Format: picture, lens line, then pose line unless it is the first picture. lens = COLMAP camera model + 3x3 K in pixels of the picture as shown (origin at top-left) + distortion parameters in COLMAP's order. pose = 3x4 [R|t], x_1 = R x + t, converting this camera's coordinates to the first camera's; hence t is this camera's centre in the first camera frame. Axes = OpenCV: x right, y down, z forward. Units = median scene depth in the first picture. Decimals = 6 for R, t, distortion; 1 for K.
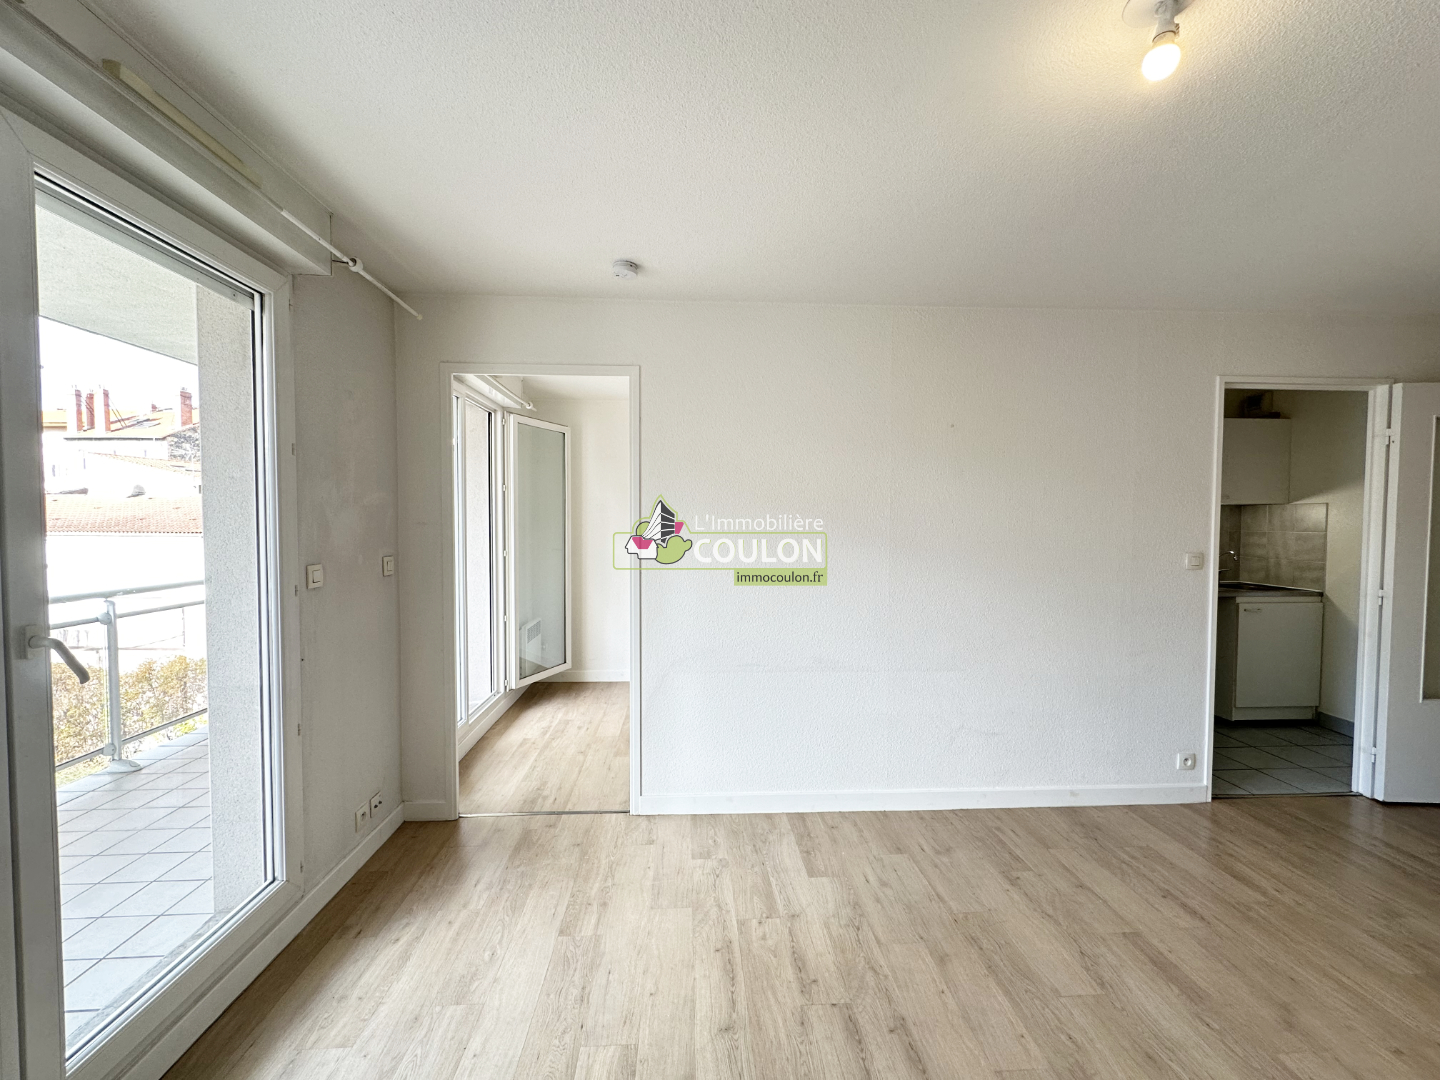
lens RADIAL K [[570.9, 0, 719.6], [0, 570.9, 540.3], [0, 0, 1]] dist [-0.004154, 0.000632]
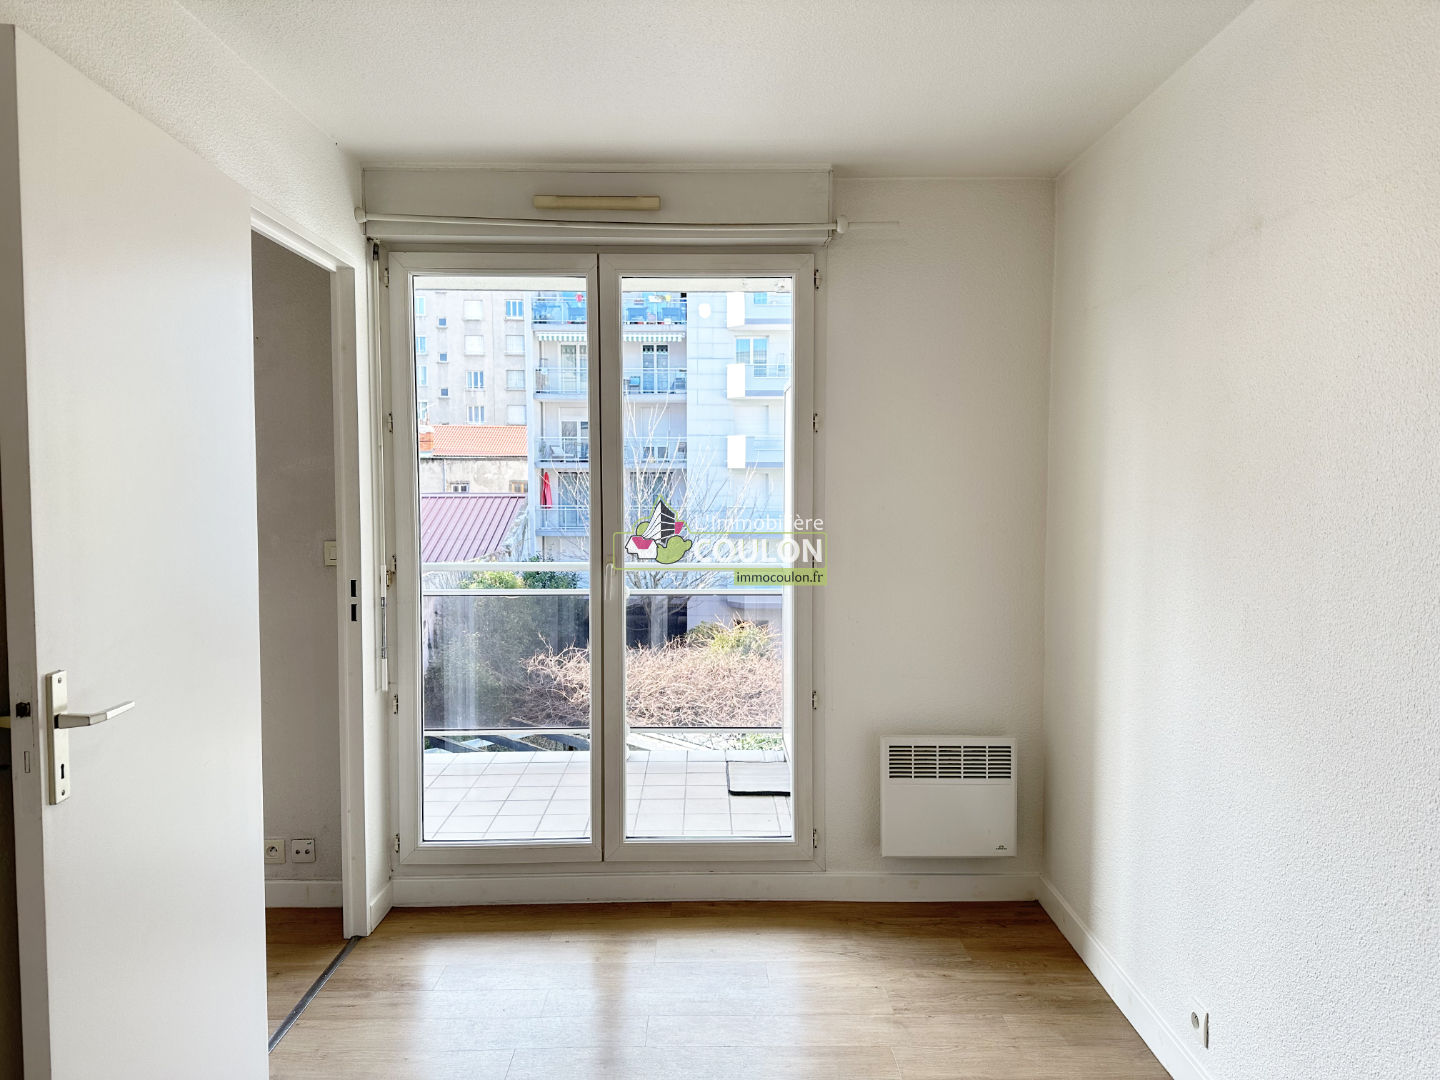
lens RADIAL K [[1010.0, 0, 724.4], [0, 1010.0, 537.1], [0, 0, 1]] dist [0.031749, -0.037988]
pose [[-0.045525, 0.053537, -0.997528, 0.663951], [-0.035307, 0.997853, 0.055166, -0.062262], [0.998339, 0.037731, -0.043537, 1.426681]]
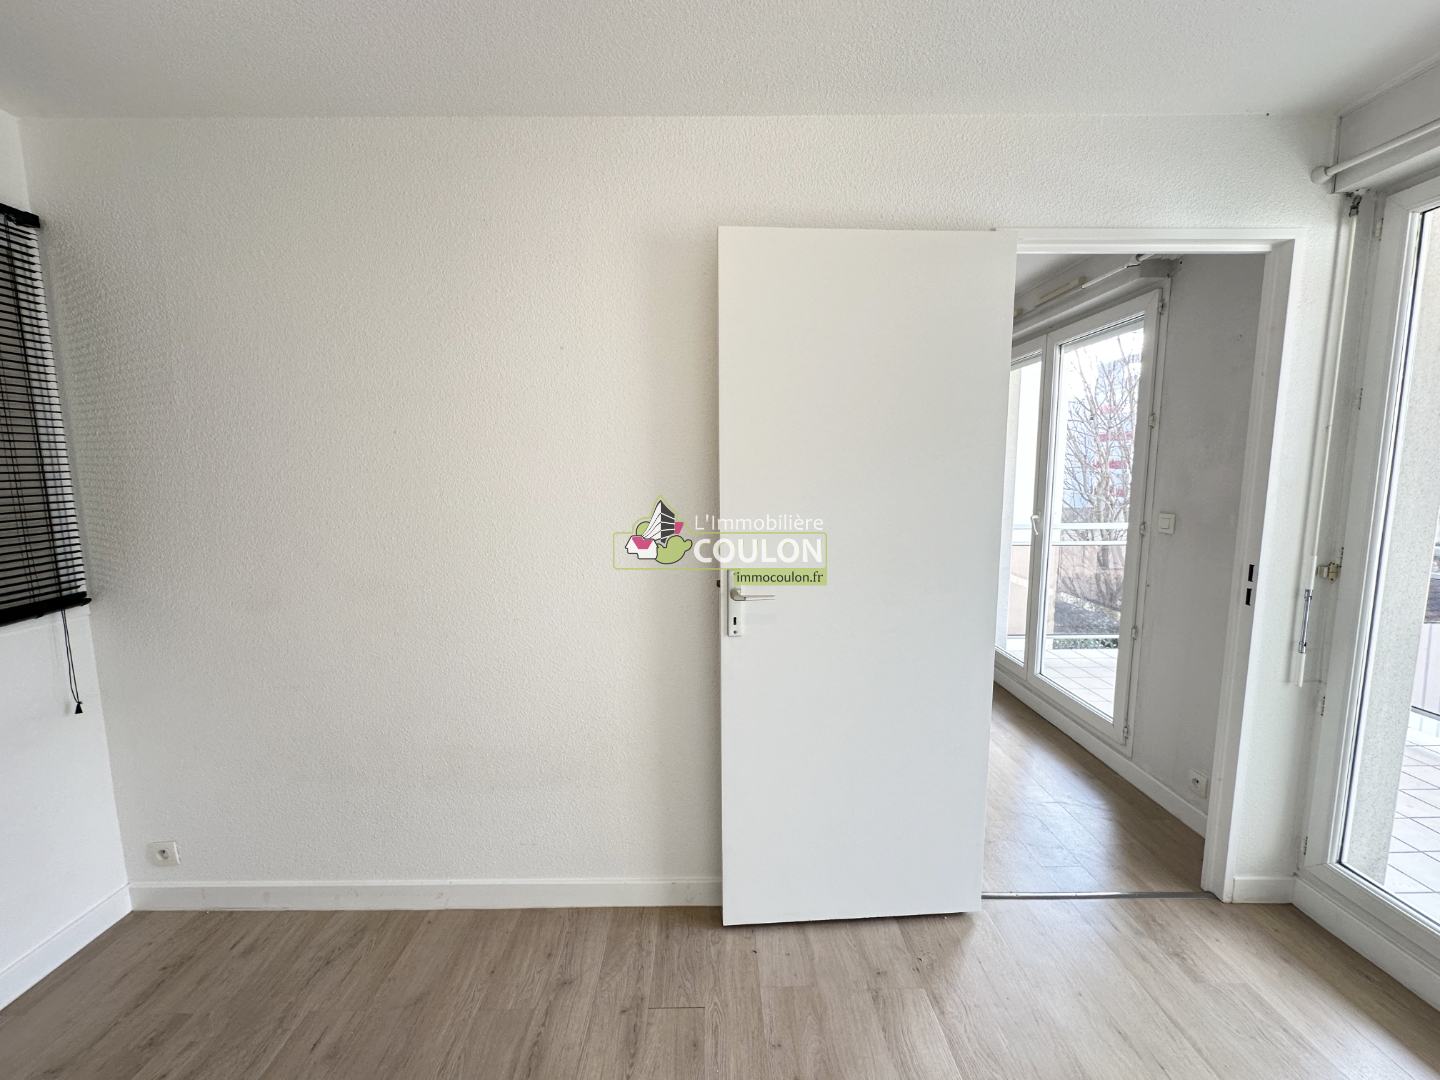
lens RADIAL K [[570.9, 0, 724.7], [0, 570.9, 545.7], [0, 0, 1]] dist [-0.004154, 0.000632]
pose [[-0.998648, -0.003200, 0.051887, 0.112476], [0.004941, 0.987743, 0.156012, -0.061056], [-0.051750, 0.156057, -0.986391, 1.624581]]
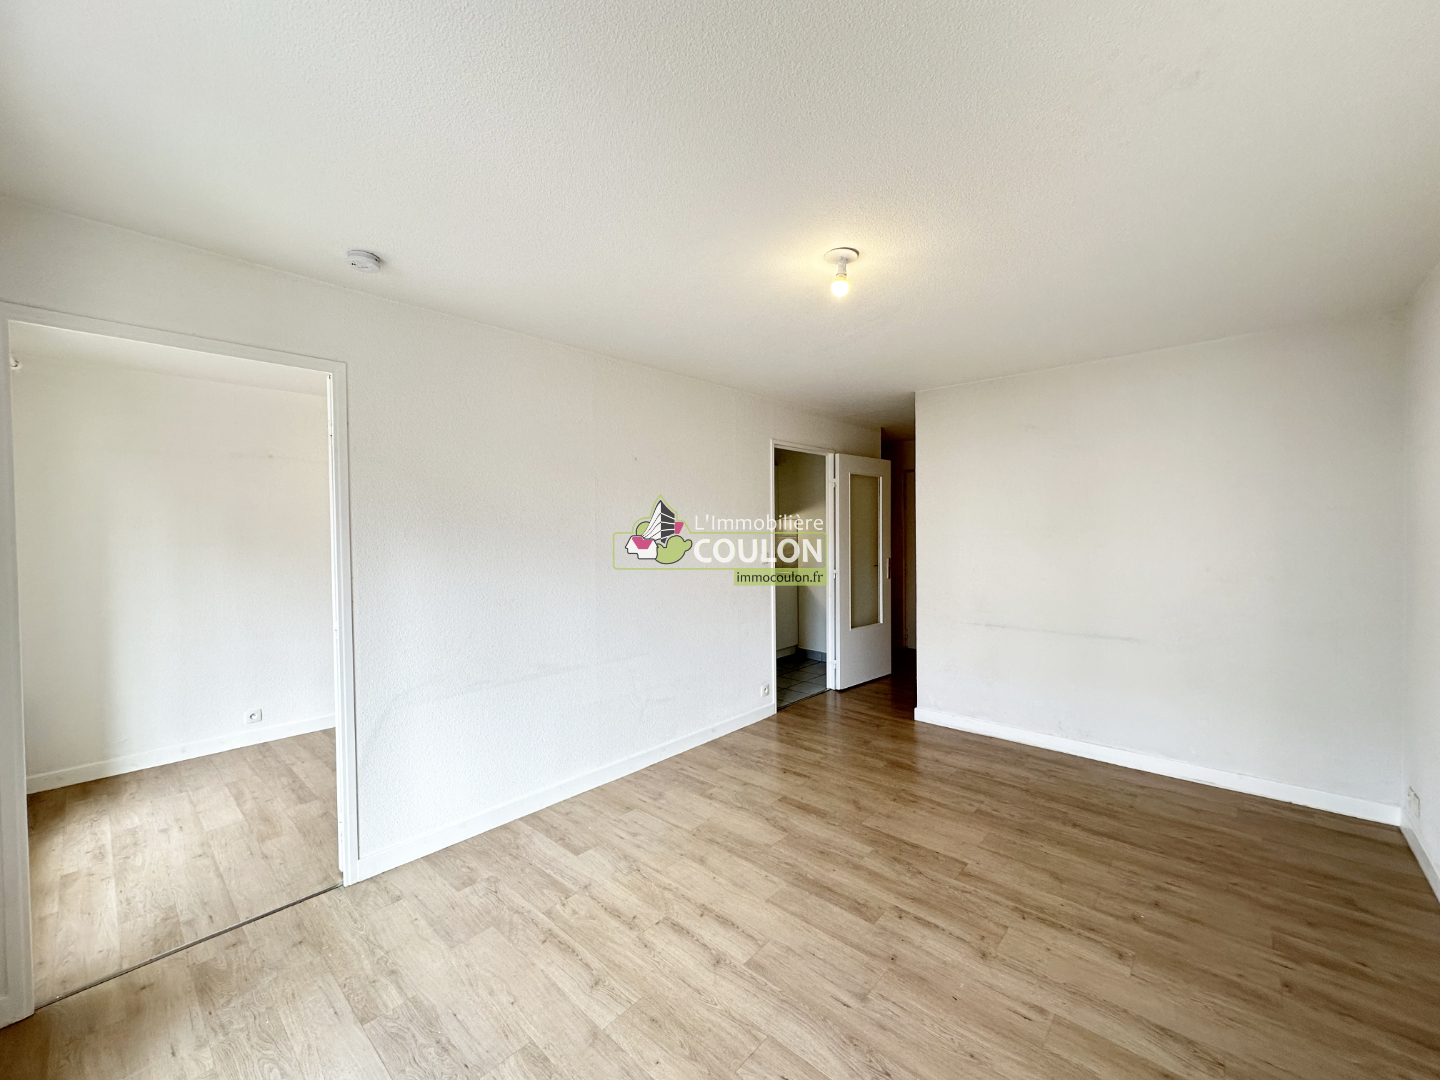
lens RADIAL K [[570.9, 0, 721.0], [0, 570.9, 542.3], [0, 0, 1]] dist [-0.004154, 0.000632]
pose [[0.709959, -0.026160, 0.703756, -0.335004], [0.034483, 0.999402, 0.002363, -0.014788], [-0.703398, 0.022589, 0.710437, -0.008841]]
